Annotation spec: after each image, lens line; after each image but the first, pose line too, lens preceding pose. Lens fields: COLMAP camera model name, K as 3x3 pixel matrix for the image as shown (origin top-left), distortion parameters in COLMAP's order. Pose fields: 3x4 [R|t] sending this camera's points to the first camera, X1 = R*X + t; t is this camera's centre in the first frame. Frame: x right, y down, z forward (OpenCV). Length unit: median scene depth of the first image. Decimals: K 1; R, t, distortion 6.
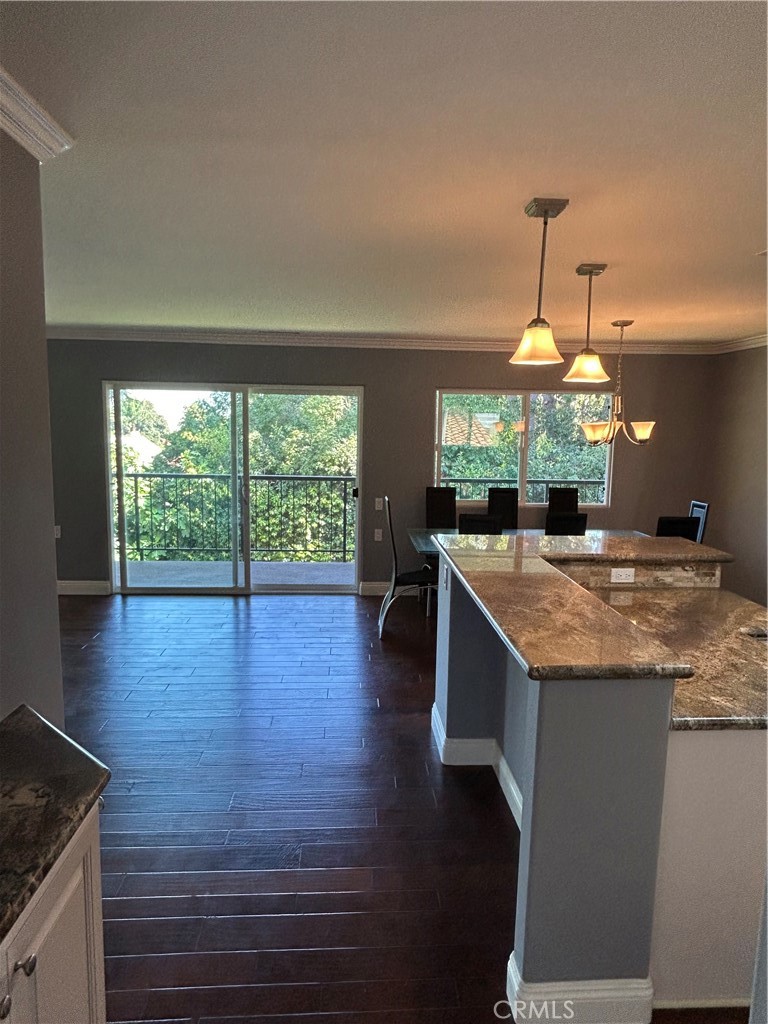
lens RADIAL K [[658.7, 0, 384.8], [0, 658.7, 515.6], [0, 0, 1]] dist [-0.002507, -0.008615]
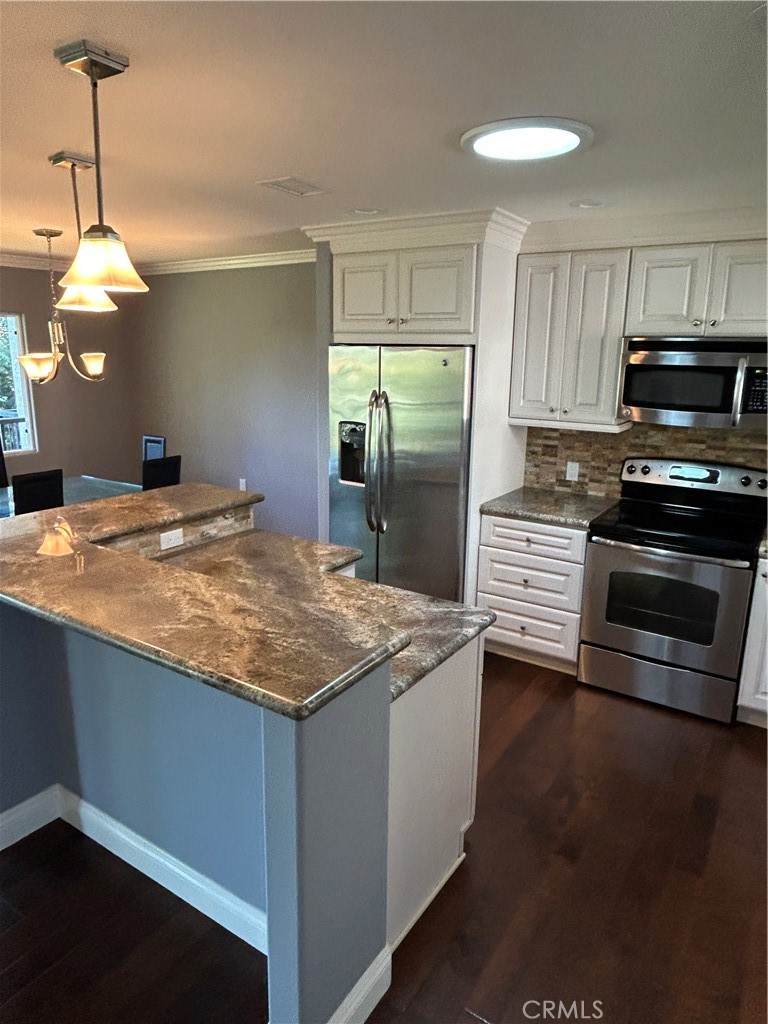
lens RADIAL K [[658.7, 0, 385.9], [0, 658.7, 507.2], [0, 0, 1]] dist [-0.002507, -0.008615]
pose [[0.591160, -0.196256, 0.782313, -0.150276], [0.111194, 0.980514, 0.161954, -0.062085], [-0.798853, -0.008752, 0.601463, 0.246226]]
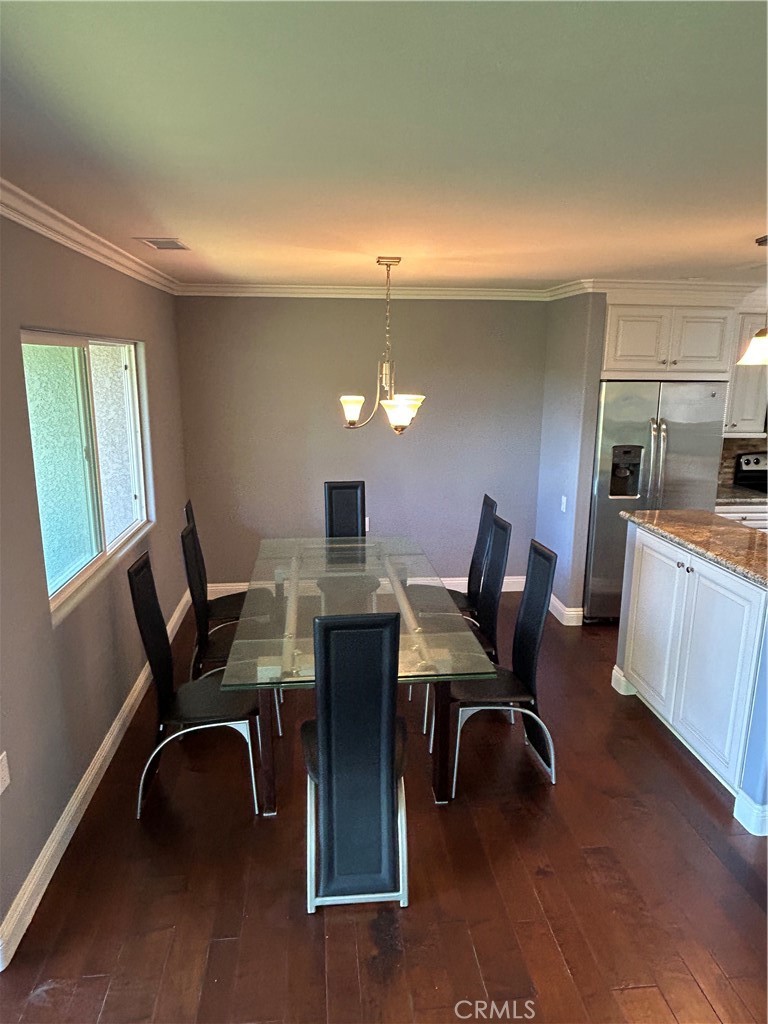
lens RADIAL K [[658.7, 0, 382.8], [0, 658.7, 517.5], [0, 0, 1]] dist [-0.002507, -0.008615]
pose [[-0.041911, -0.240912, 0.969642, -0.525859], [0.134731, 0.960267, 0.244407, -0.251355], [-0.989996, 0.140884, -0.007788, 1.317070]]
